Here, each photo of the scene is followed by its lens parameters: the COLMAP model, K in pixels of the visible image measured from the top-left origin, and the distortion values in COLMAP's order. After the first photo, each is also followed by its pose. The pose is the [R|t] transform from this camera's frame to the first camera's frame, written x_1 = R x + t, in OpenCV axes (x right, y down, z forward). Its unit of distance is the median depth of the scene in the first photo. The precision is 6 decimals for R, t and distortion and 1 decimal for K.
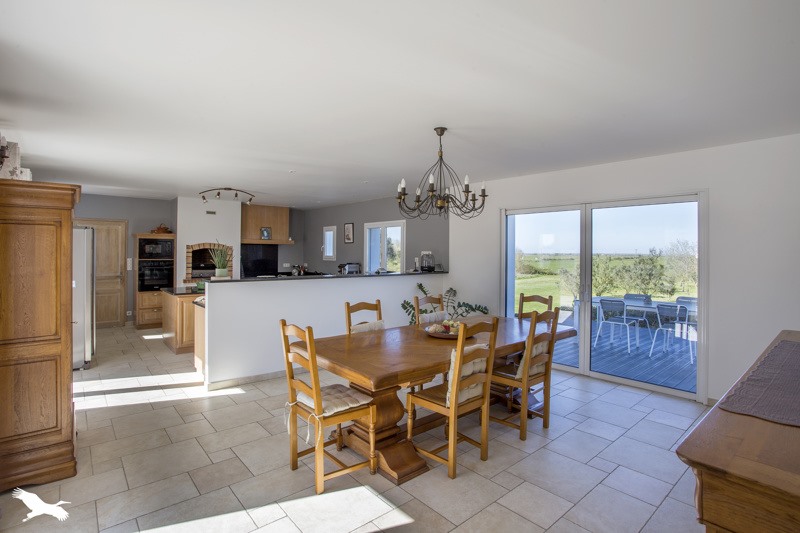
lens RADIAL K [[385.6, 0, 396.7], [0, 385.6, 260.9], [0, 0, 1]] dist [-0.005094, -0.000579]
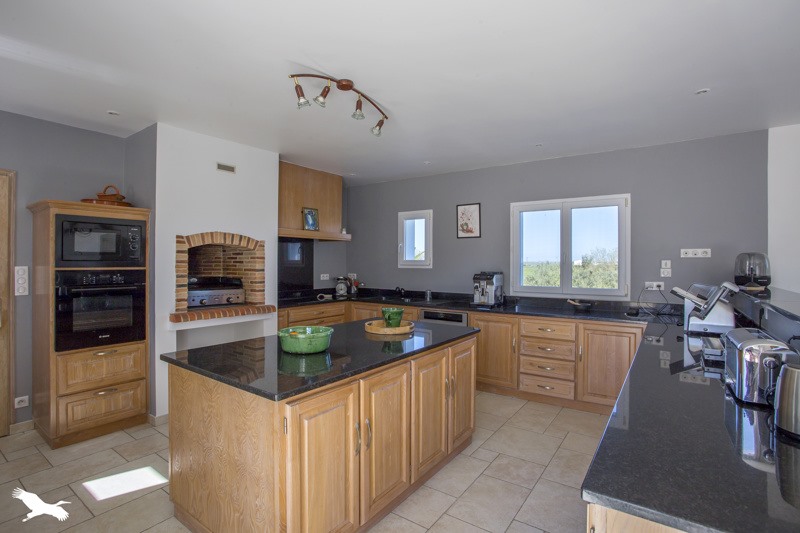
lens RADIAL K [[385.6, 0, 402.1], [0, 385.6, 268.9], [0, 0, 1]] dist [-0.005094, -0.000579]
pose [[0.972410, -0.007383, 0.233163, -0.395936], [0.007397, 0.999972, 0.000812, -0.001166], [-0.233162, 0.000935, 0.972437, 0.509811]]
